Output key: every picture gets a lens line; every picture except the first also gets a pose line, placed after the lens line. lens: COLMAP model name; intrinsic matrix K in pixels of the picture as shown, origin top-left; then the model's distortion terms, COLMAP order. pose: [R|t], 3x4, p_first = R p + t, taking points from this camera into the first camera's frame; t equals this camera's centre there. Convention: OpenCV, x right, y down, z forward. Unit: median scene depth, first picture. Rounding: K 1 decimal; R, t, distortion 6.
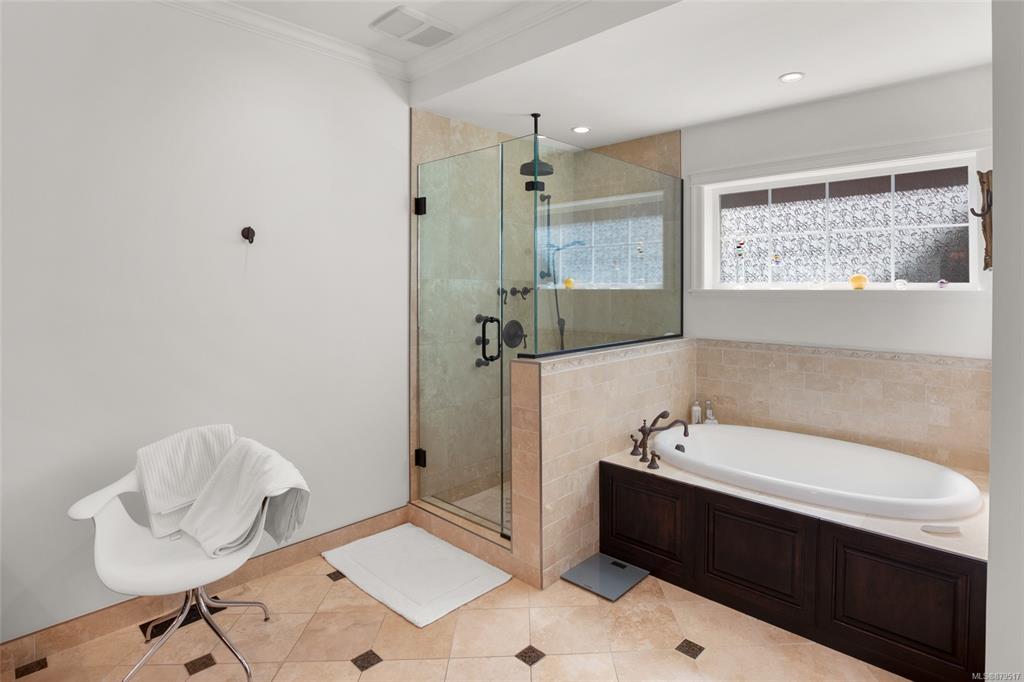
lens RADIAL K [[539.1, 0, 544.4], [0, 539.1, 289.5], [0, 0, 1]] dist [-0.044751, 0.015115]
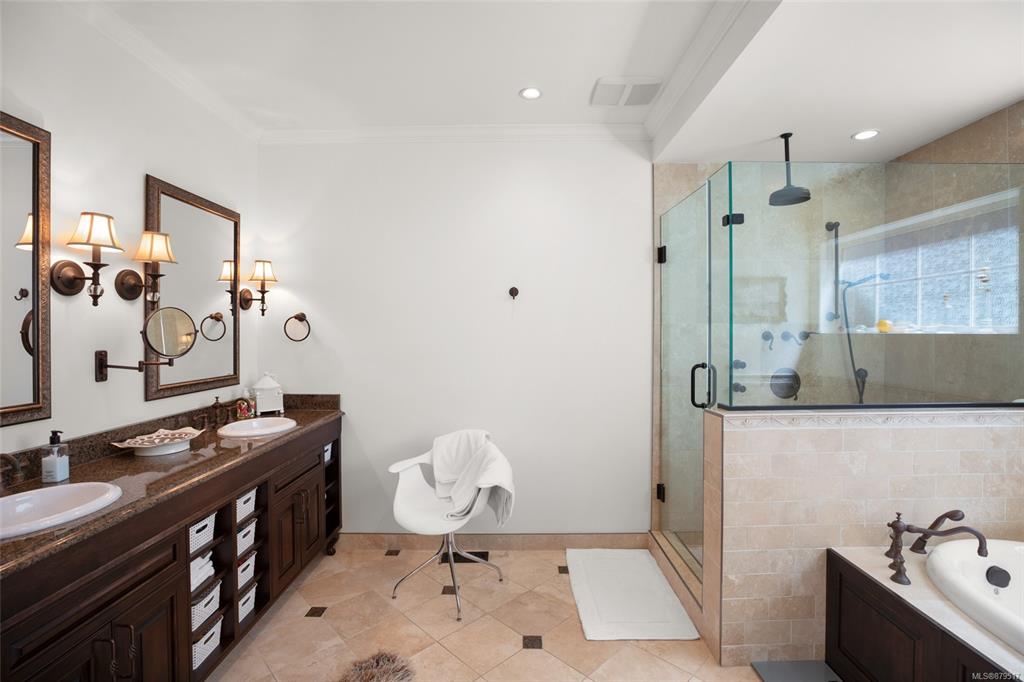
lens RADIAL K [[471.8, 0, 511.1], [0, 471.8, 337.1], [0, 0, 1]] dist [-0.038217, 0.010716]
pose [[0.663923, 0.006948, -0.747768, 0.264335], [0.000365, 0.999954, 0.009615, -0.002768], [0.747801, -0.006657, 0.663890, 0.165279]]
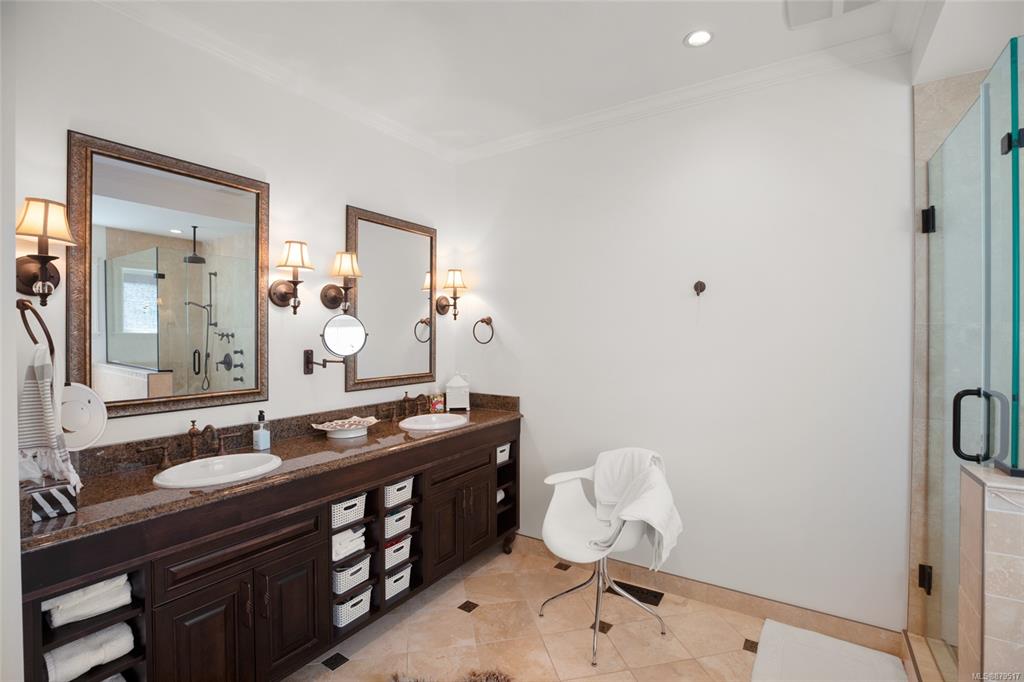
lens RADIAL K [[471.8, 0, 511.1], [0, 471.8, 337.1], [0, 0, 1]] dist [-0.038217, 0.010716]
pose [[0.161262, 0.006163, -0.986892, 0.273704], [-0.001691, 0.999981, 0.005968, -0.005596], [0.986910, 0.000706, 0.161269, 0.368493]]
